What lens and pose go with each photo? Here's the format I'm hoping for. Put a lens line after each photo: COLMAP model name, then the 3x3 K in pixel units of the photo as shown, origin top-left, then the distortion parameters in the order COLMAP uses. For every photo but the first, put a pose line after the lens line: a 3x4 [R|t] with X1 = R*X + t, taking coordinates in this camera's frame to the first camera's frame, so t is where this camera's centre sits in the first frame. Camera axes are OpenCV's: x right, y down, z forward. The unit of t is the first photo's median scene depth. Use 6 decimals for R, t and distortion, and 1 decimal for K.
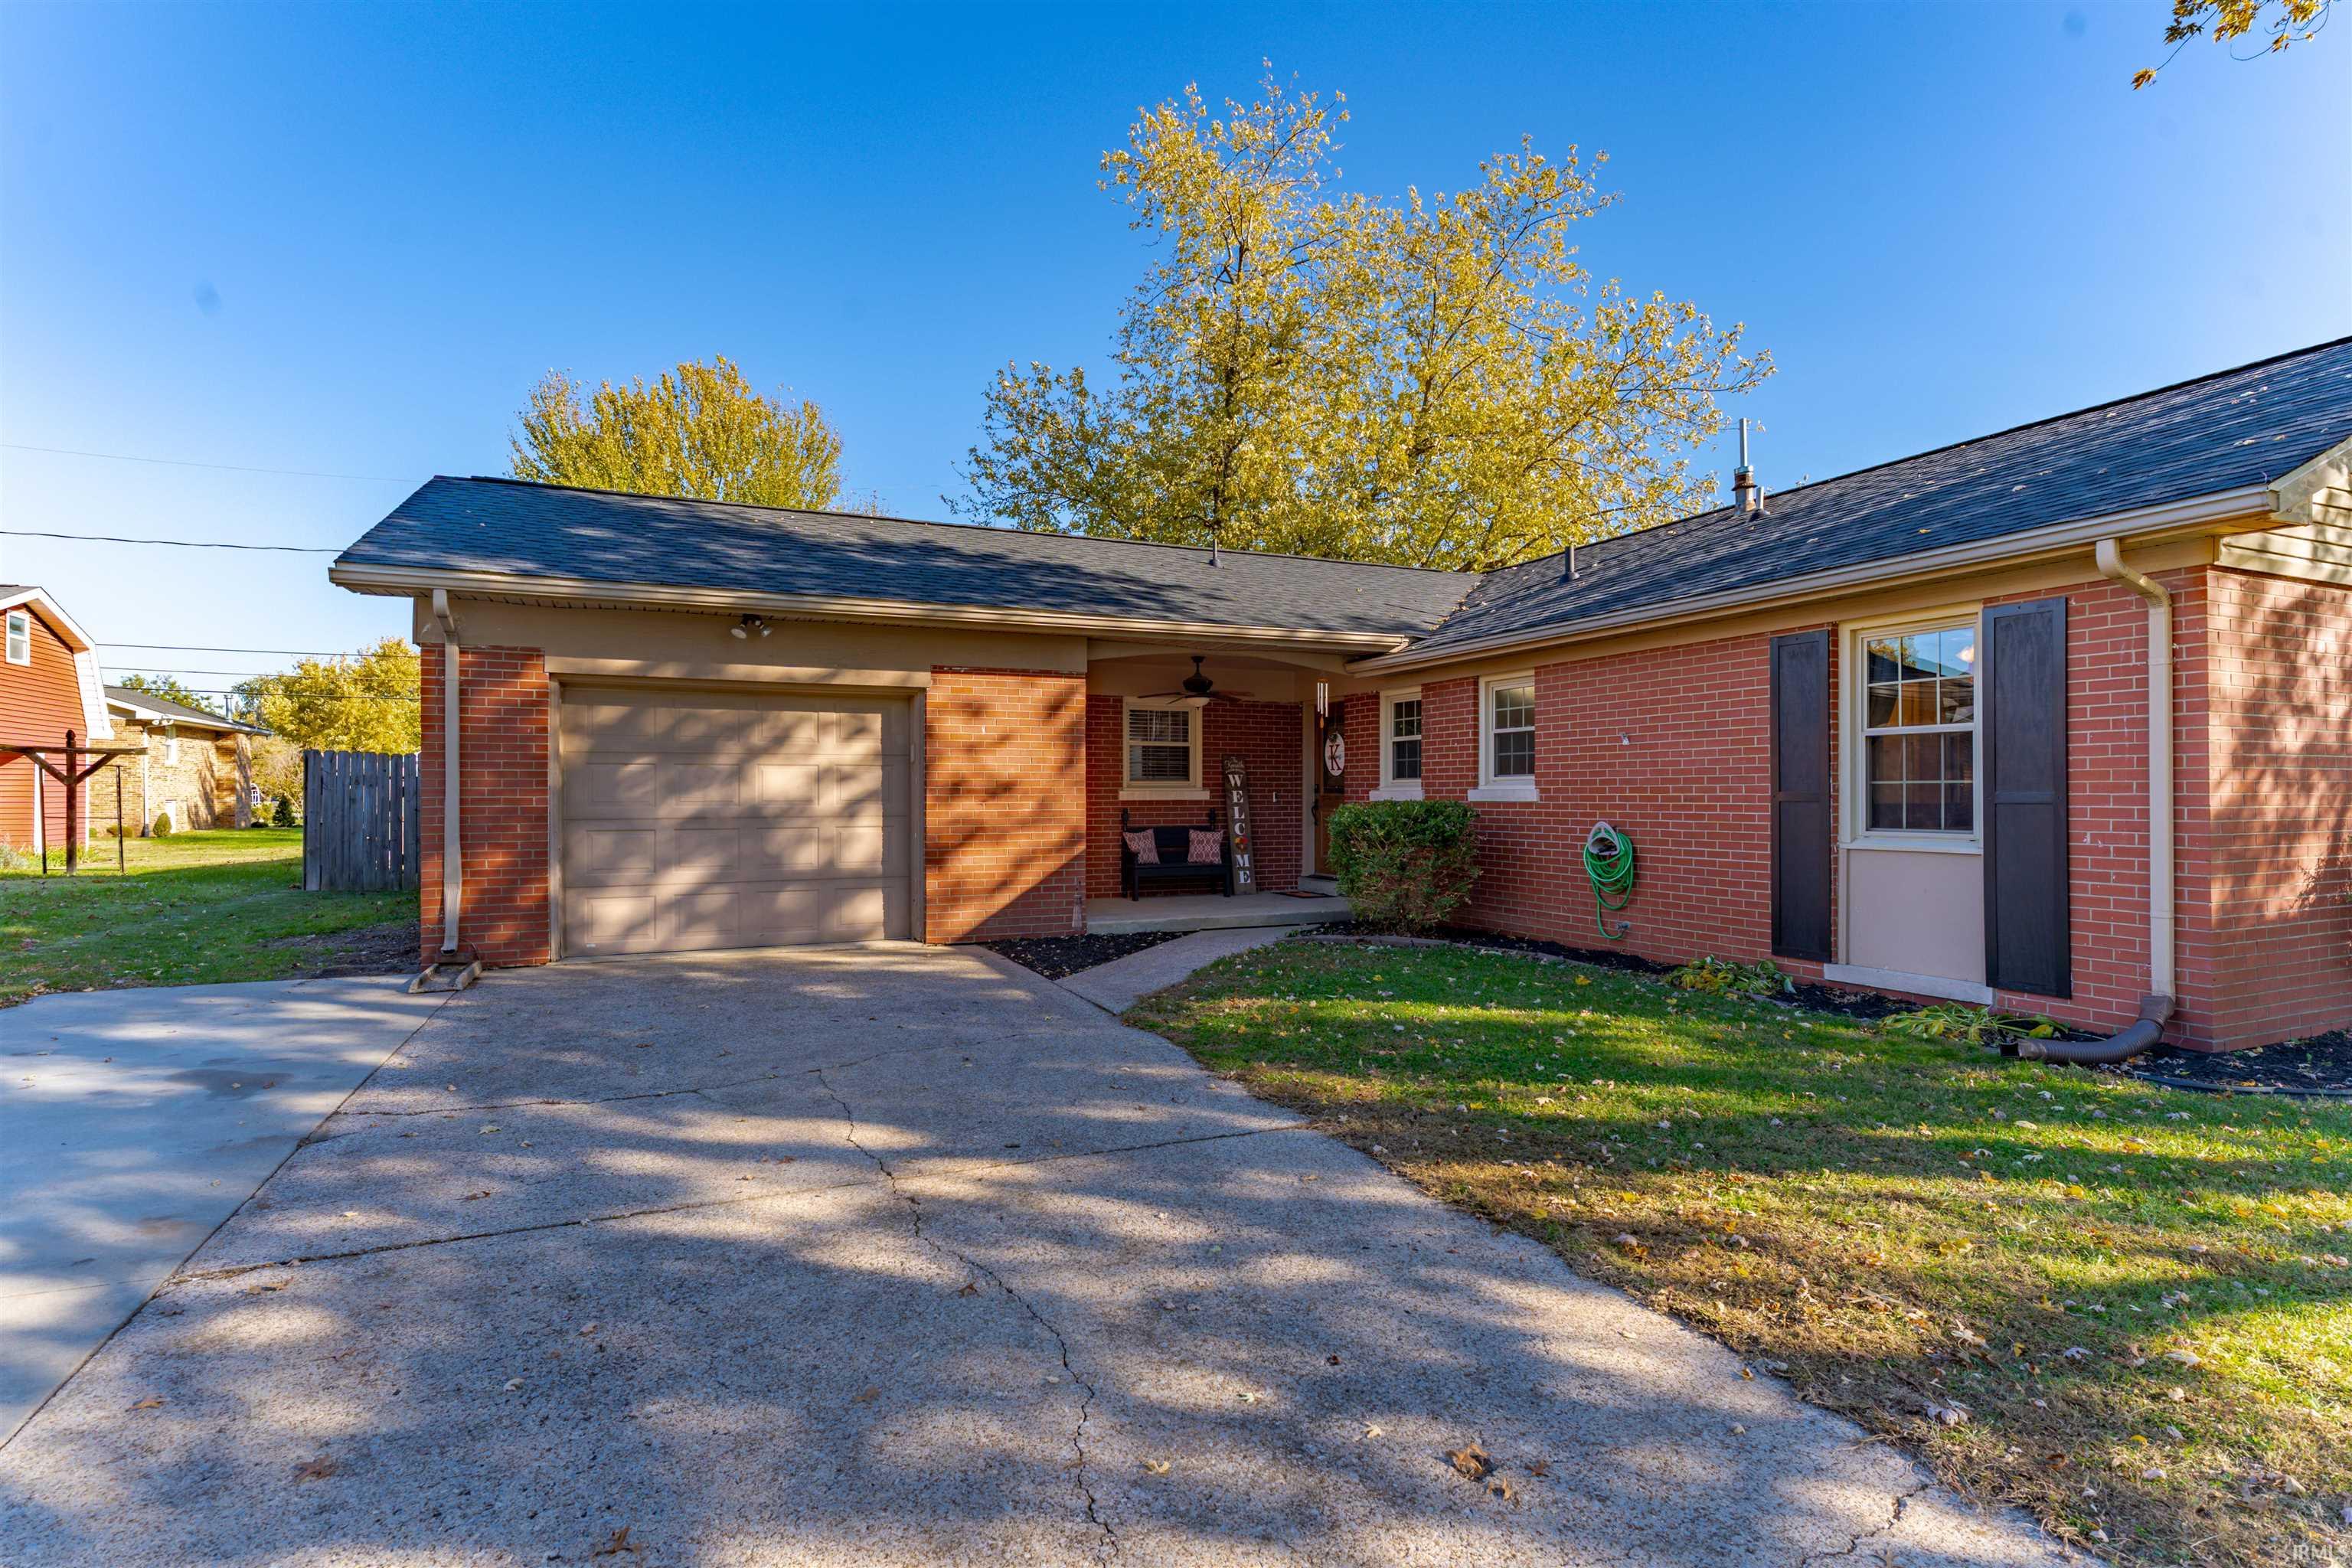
lens RADIAL K [[1147.8, 0, 1176.8], [0, 1147.8, 785.3], [0, 0, 1]] dist [-0.000754, 0.000004]
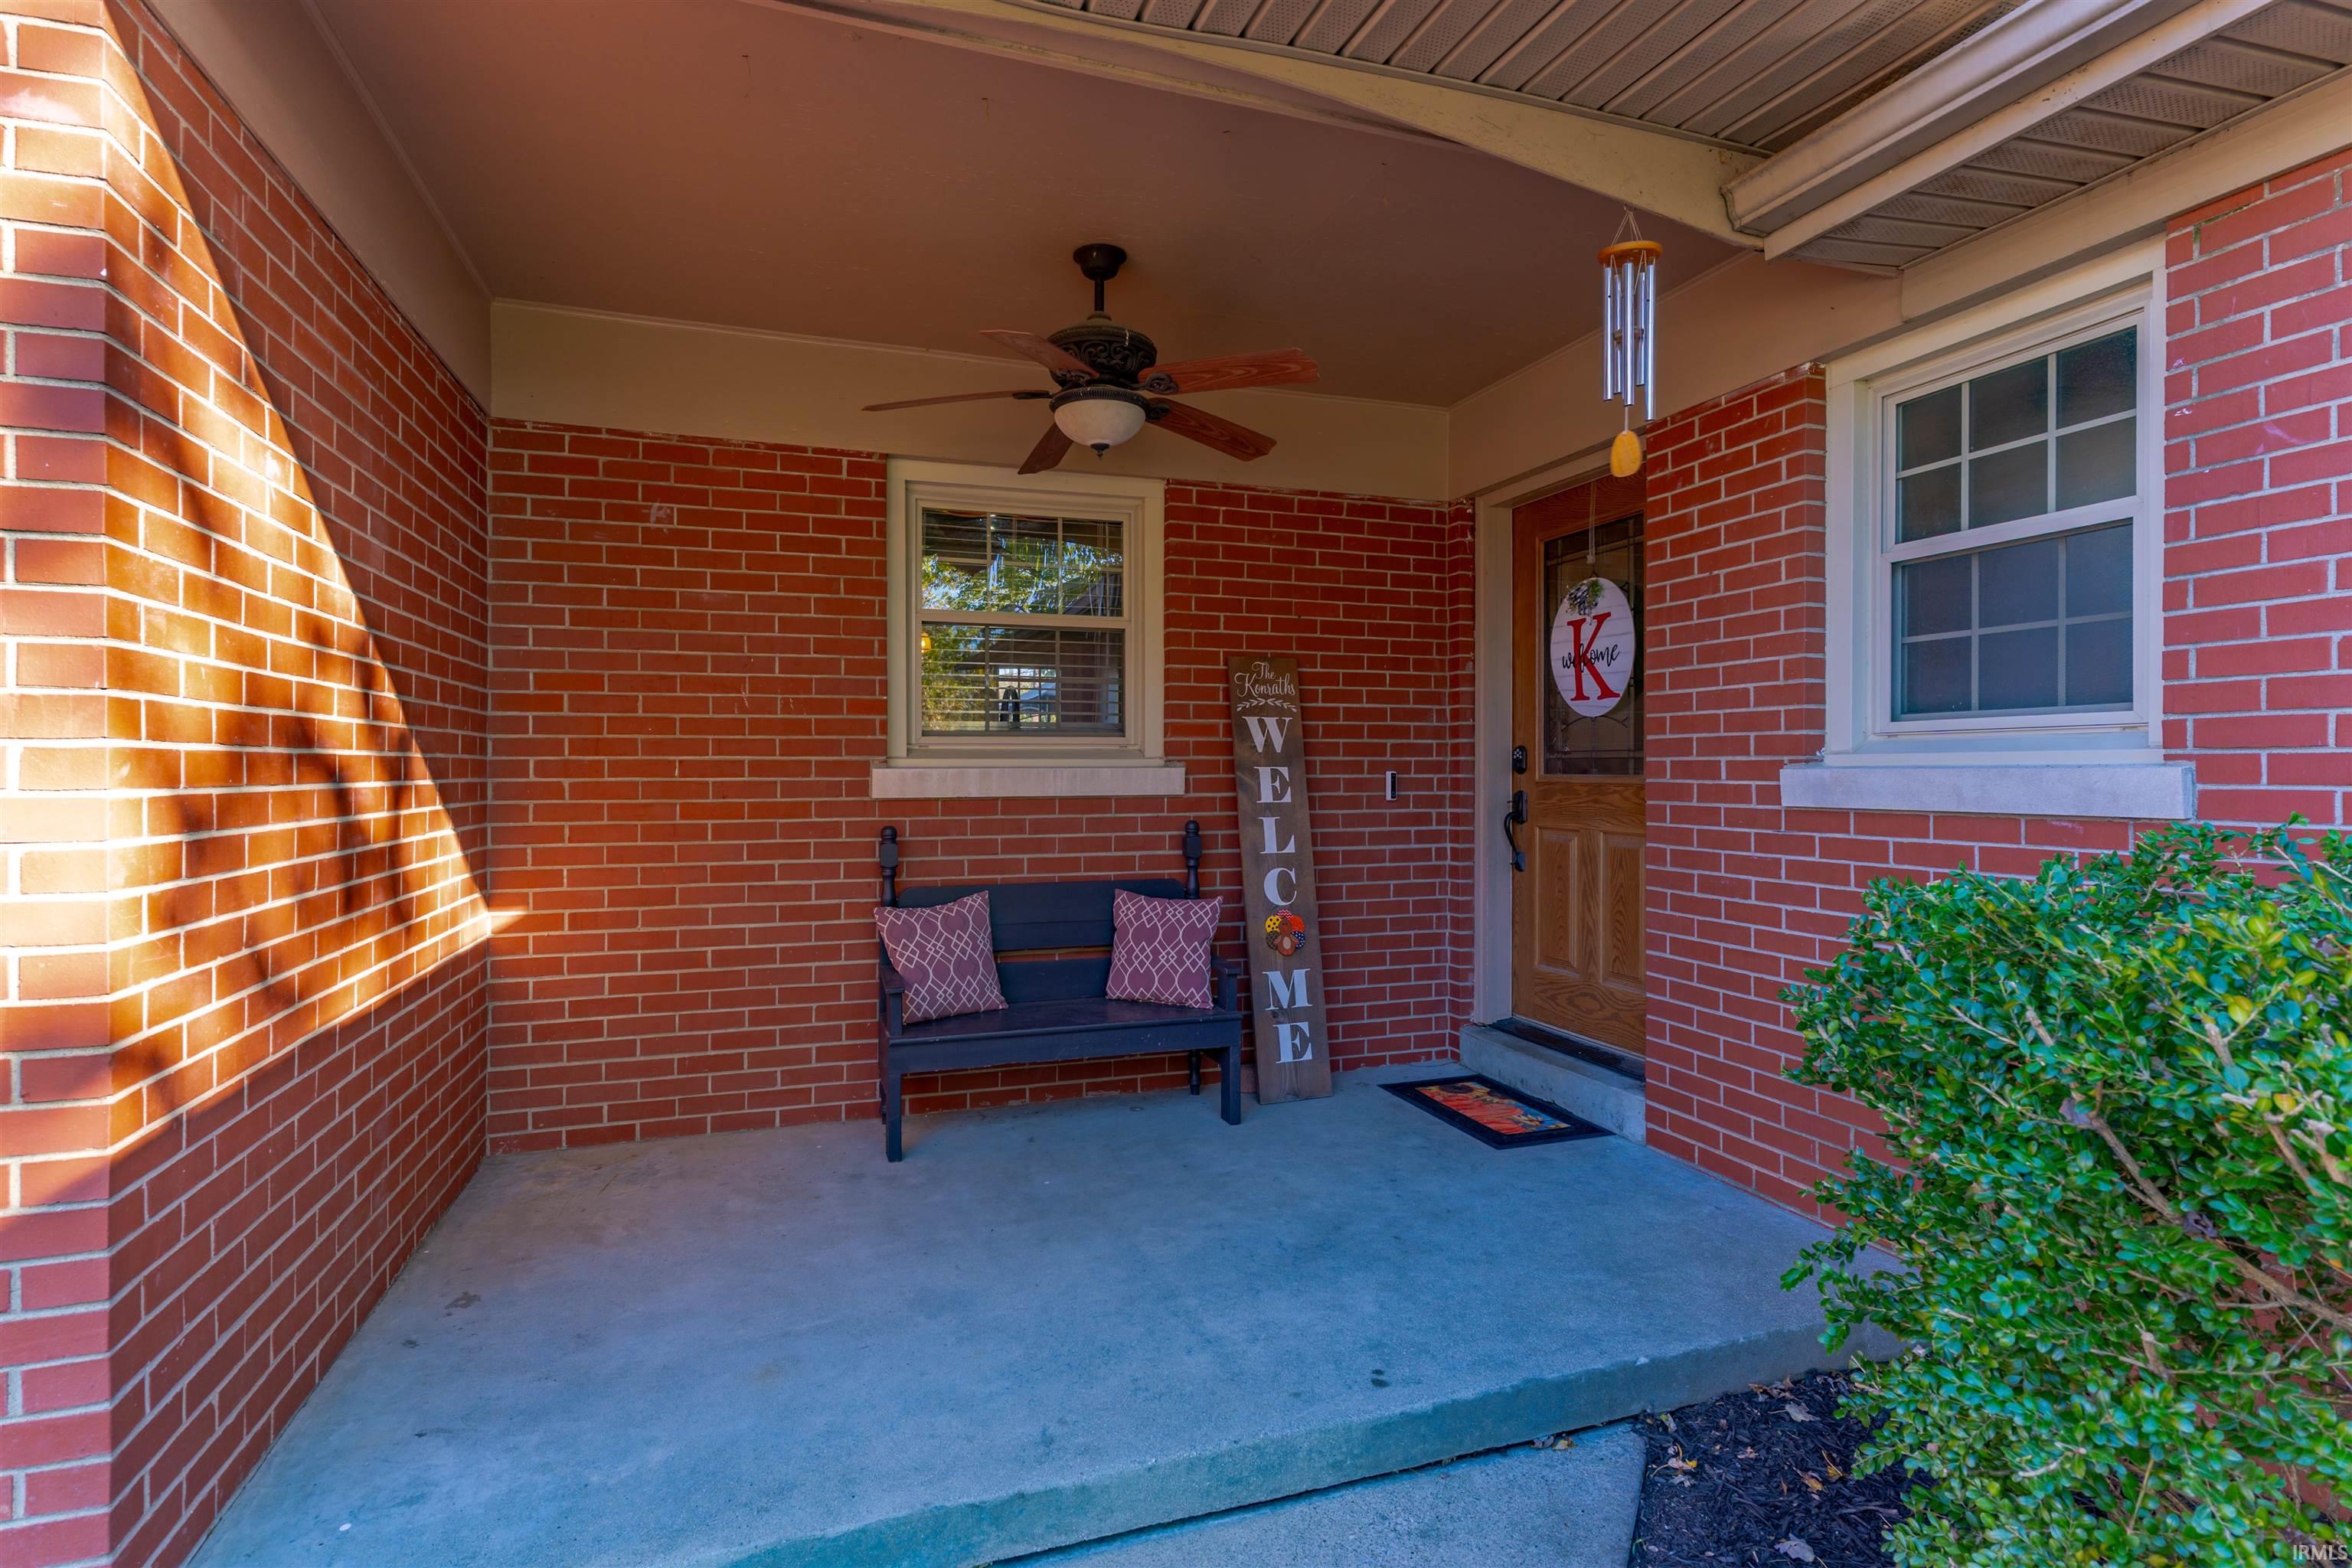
lens RADIAL K [[1147.8, 0, 1171.0], [0, 1147.8, 780.4], [0, 0, 1]] dist [-0.000754, 0.000004]
pose [[0.996314, -0.000451, -0.085777, 0.052888], [0.001804, 0.999875, 0.015696, 0.003625], [0.085759, -0.015793, 0.996191, 0.693545]]
